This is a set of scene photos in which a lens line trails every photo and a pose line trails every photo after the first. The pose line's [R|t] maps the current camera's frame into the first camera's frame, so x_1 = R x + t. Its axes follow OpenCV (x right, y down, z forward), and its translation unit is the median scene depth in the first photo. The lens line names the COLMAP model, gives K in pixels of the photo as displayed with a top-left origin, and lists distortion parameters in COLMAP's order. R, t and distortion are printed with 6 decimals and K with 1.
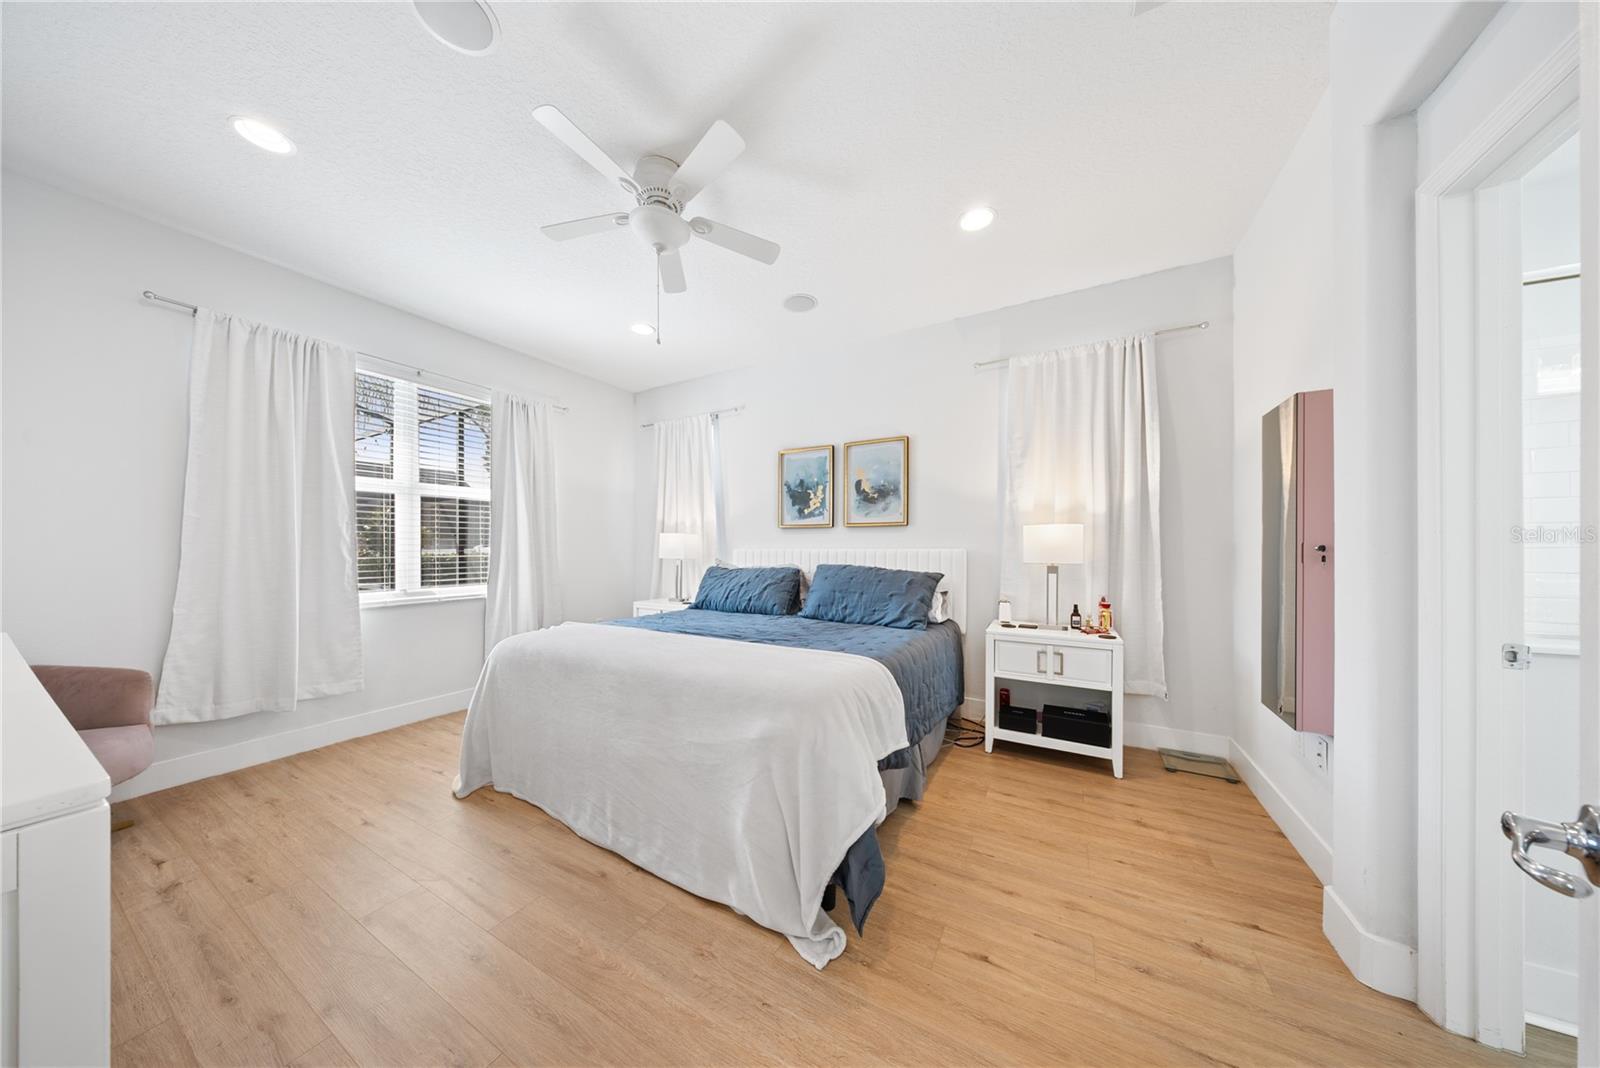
lens RADIAL K [[476.3, 0, 794.0], [0, 476.3, 548.8], [0, 0, 1]] dist [-0.000519, -0.000571]
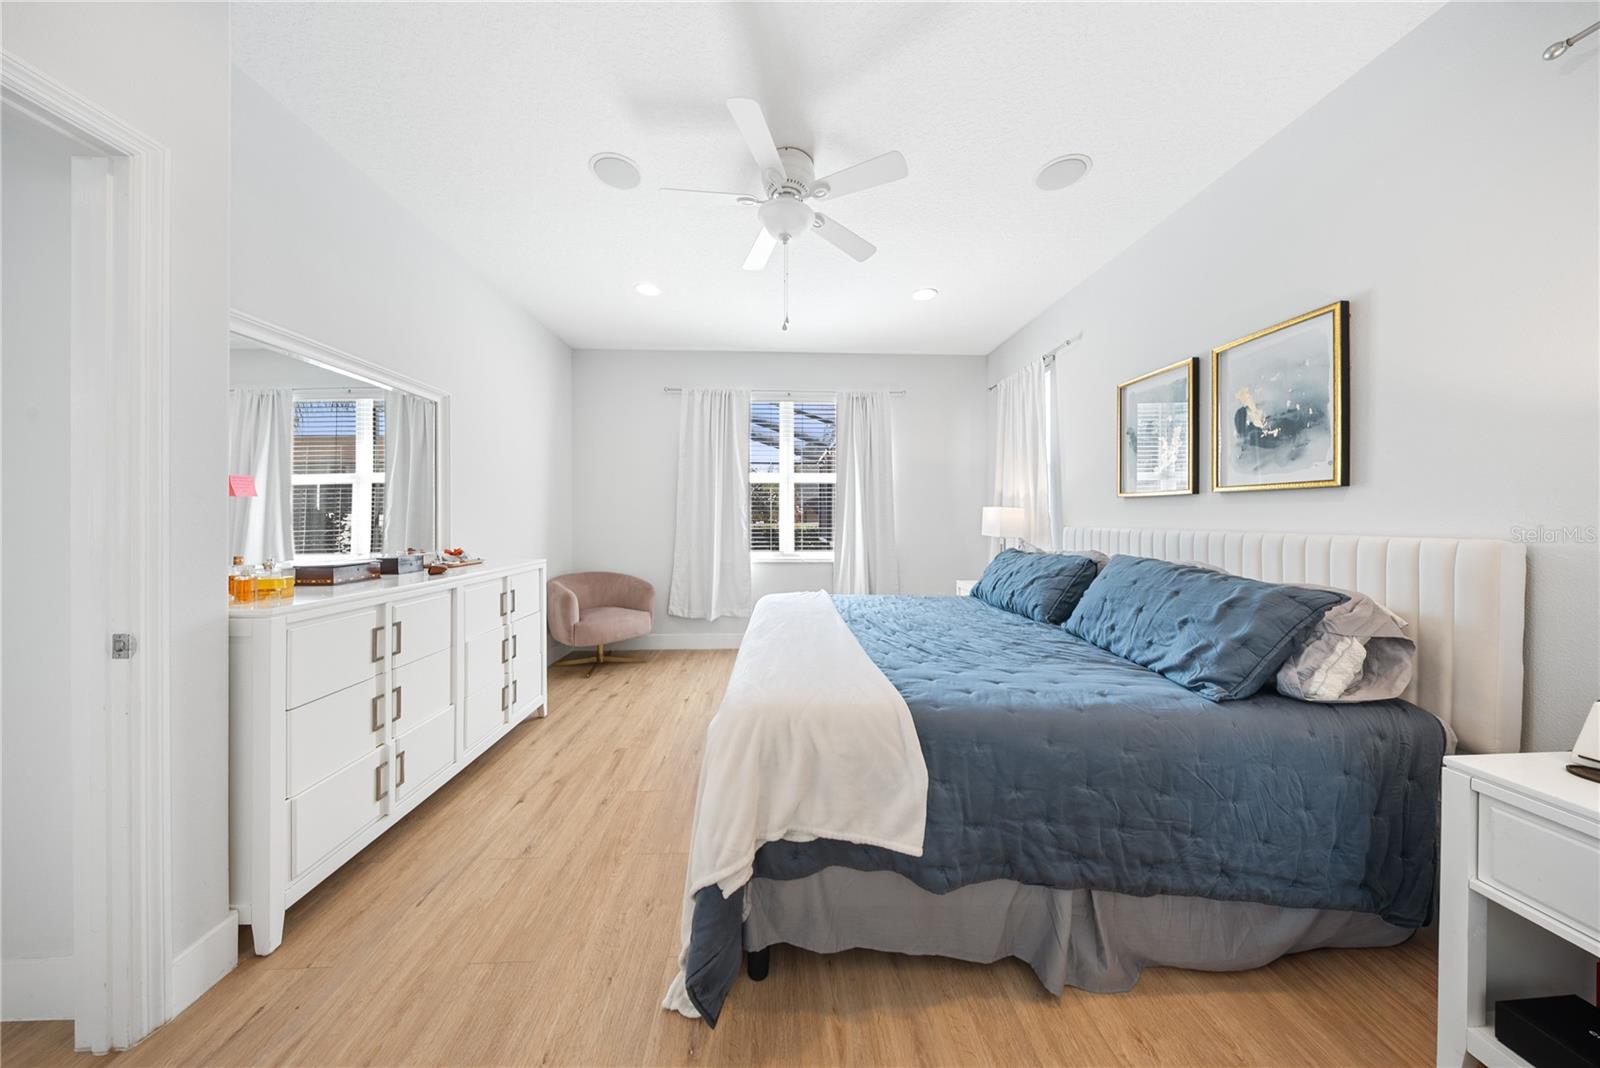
lens RADIAL K [[476.3, 0, 794.3], [0, 476.3, 519.6], [0, 0, 1]] dist [-0.000519, -0.000571]
pose [[0.525732, 0.007565, -0.850616, 0.380883], [-0.004888, 0.999971, 0.005872, -0.016868], [0.850636, 0.001070, 0.525754, 0.298613]]
